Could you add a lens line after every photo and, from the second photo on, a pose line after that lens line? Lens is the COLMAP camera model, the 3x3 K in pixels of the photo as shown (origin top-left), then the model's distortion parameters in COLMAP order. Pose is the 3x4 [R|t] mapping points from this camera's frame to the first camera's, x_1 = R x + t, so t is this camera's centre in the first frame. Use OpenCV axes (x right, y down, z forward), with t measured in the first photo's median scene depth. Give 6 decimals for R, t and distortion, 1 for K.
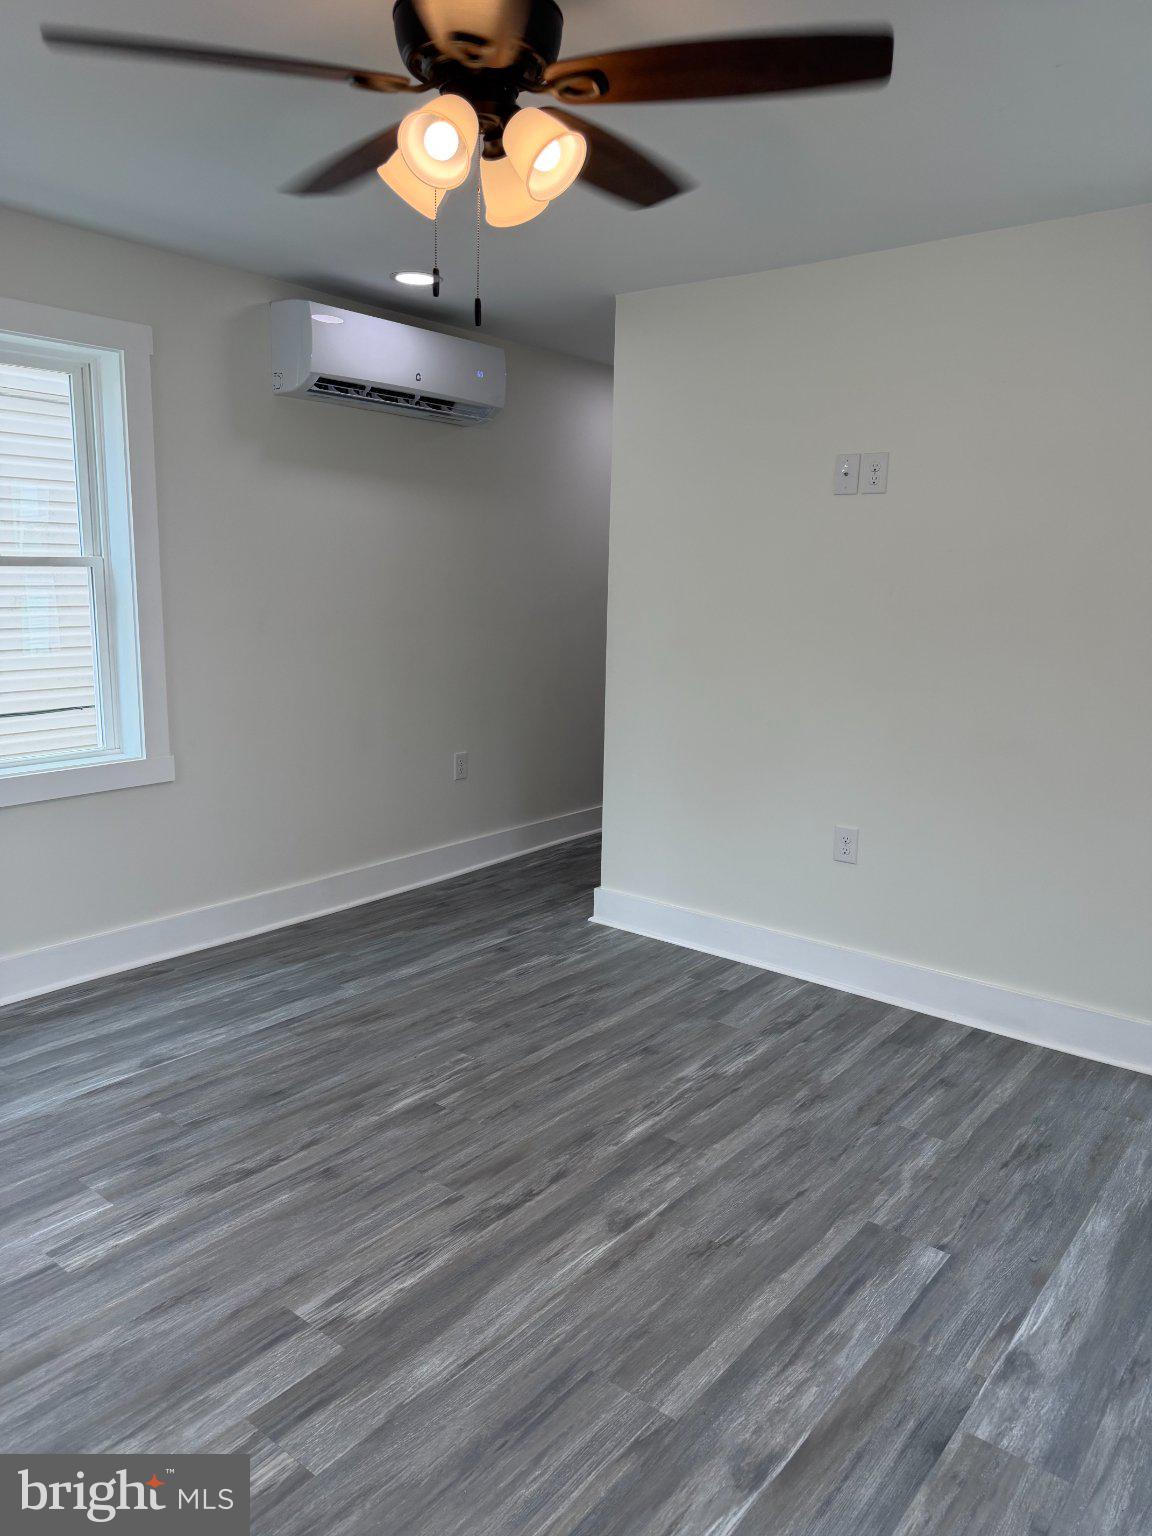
lens RADIAL K [[1095.2, 0, 576.0], [0, 1095.2, 768.0], [0, 0, 1]] dist [0.088692, -0.177333]
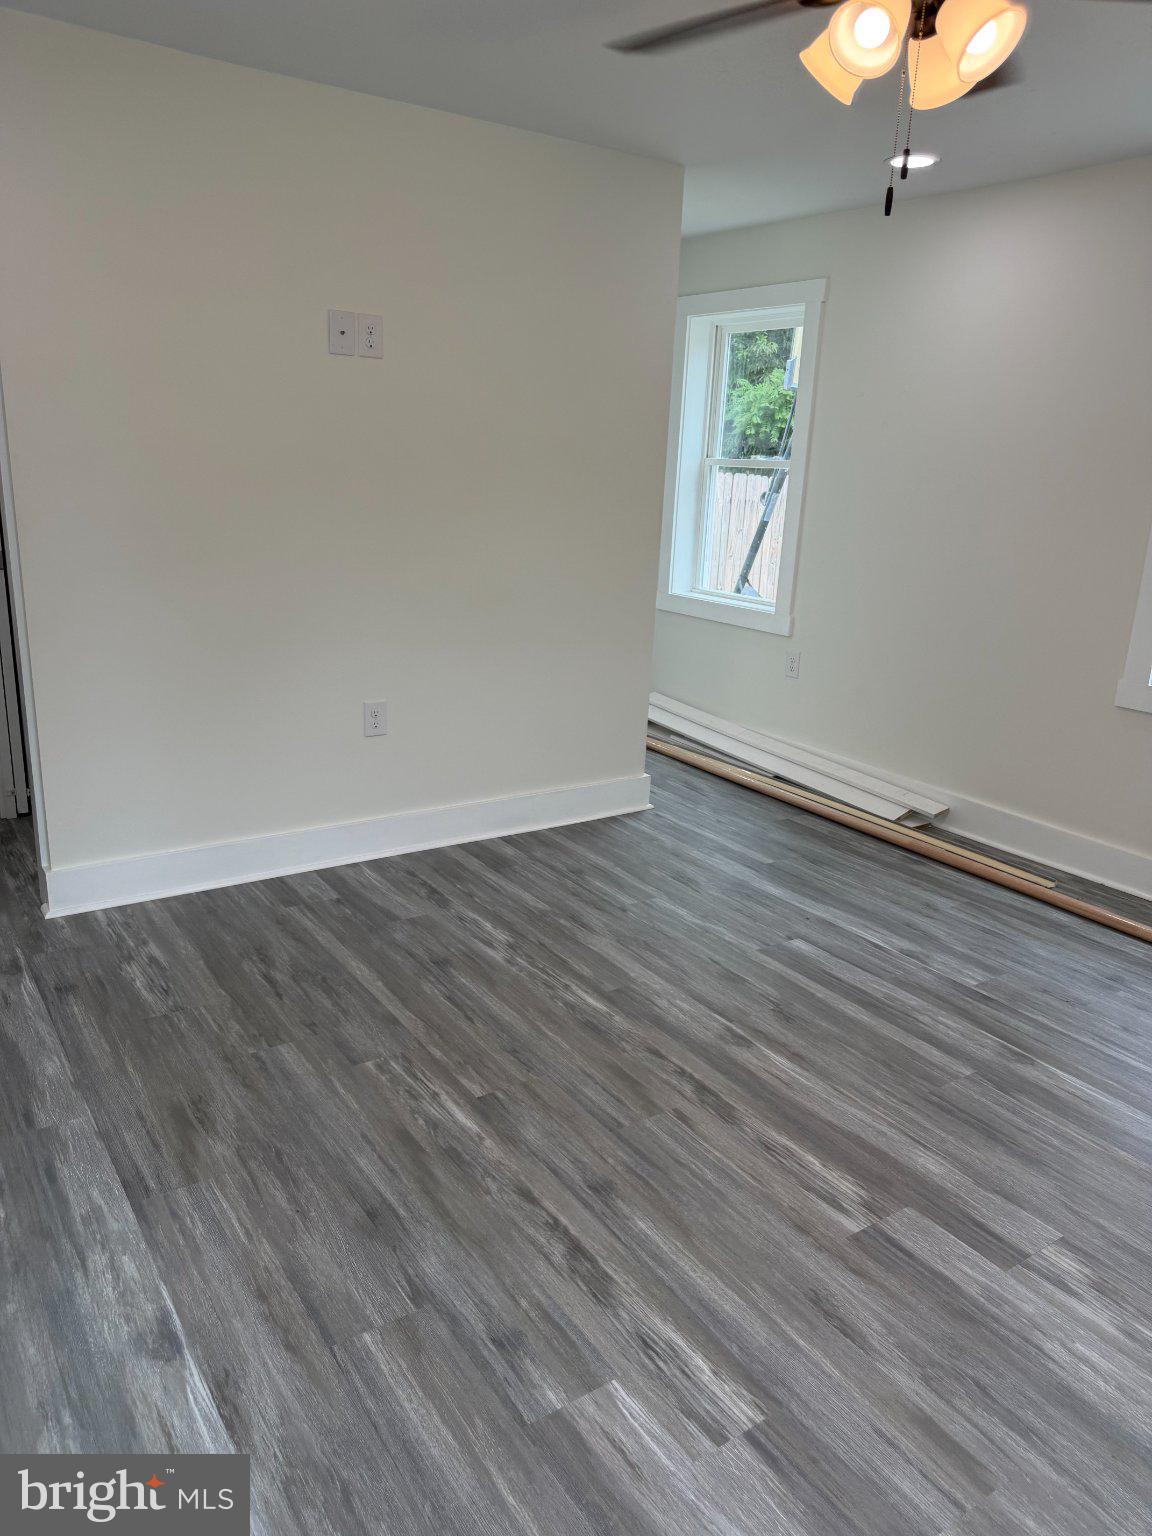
lens RADIAL K [[1085.3, 0, 576.0], [0, 1085.3, 768.0], [0, 0, 1]] dist [0.104622, -0.240427]
pose [[0.291013, -0.271953, 0.917253, -0.829153], [0.138634, 0.960616, 0.240826, -0.133515], [-0.946621, 0.057079, 0.317254, 0.668750]]
